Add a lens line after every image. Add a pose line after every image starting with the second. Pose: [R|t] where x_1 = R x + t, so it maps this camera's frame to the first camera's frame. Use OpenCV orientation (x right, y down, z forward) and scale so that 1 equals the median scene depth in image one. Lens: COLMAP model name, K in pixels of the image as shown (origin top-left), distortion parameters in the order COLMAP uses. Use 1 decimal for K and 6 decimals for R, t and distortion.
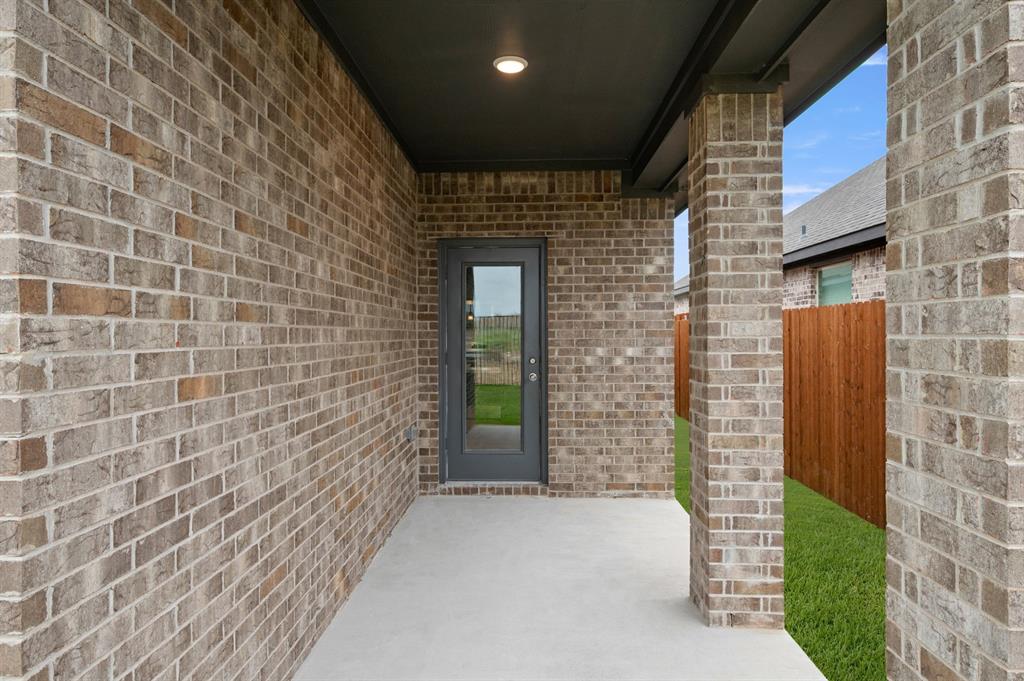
lens RADIAL K [[601.9, 0, 513.3], [0, 601.9, 335.2], [0, 0, 1]] dist [-0.001154, -0.000135]
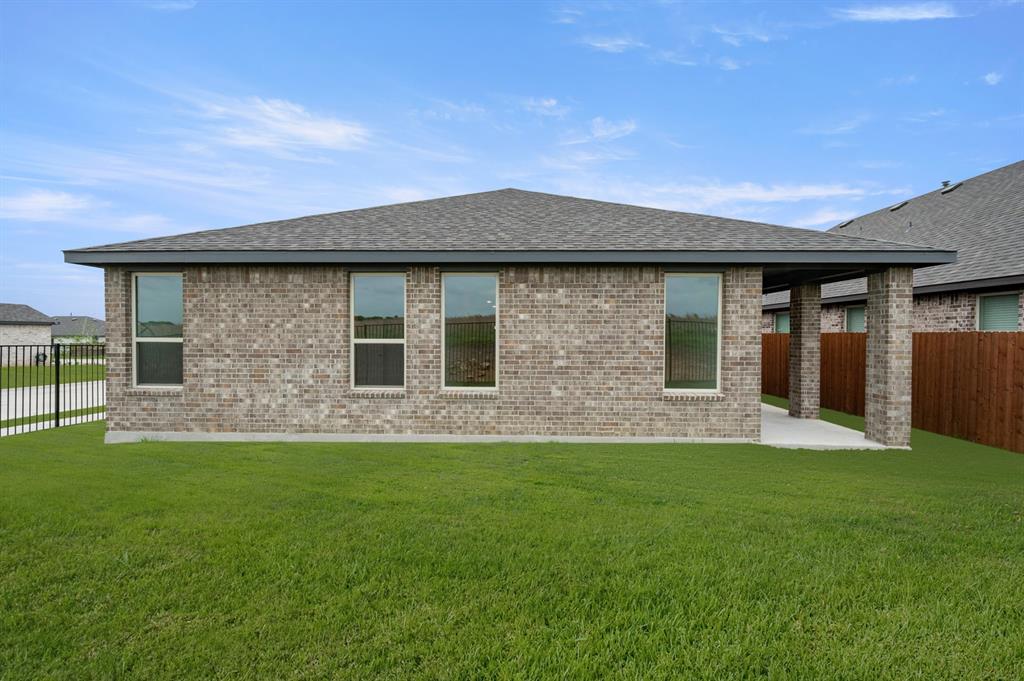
lens RADIAL K [[403.0, 0, 513.2], [0, 403.0, 337.4], [0, 0, 1]] dist [0.000616, 0.000167]
pose [[0.999866, 0.010013, 0.012963, -1.629432], [-0.010120, 0.999915, 0.008187, -0.059158], [-0.012880, -0.008318, 0.999882, -1.656259]]
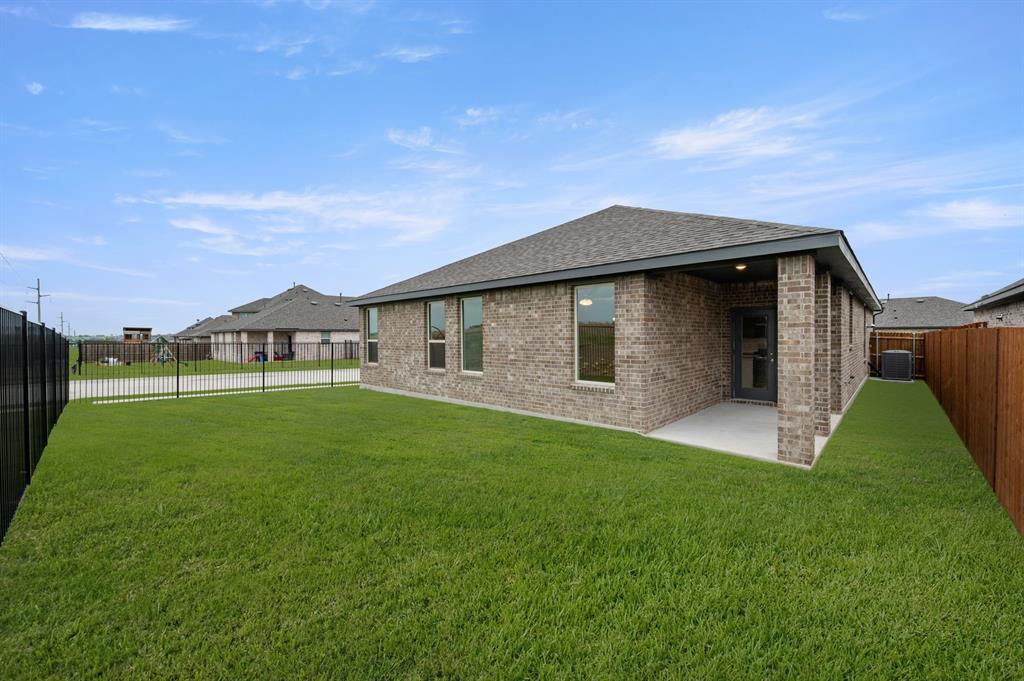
lens RADIAL K [[403.0, 0, 513.2], [0, 403.0, 337.4], [0, 0, 1]] dist [0.000616, 0.000167]
pose [[0.746998, 0.003015, -0.664819, 0.623834], [0.002911, 0.999965, 0.007805, -0.078220], [0.664819, -0.007766, 0.746964, -1.775322]]
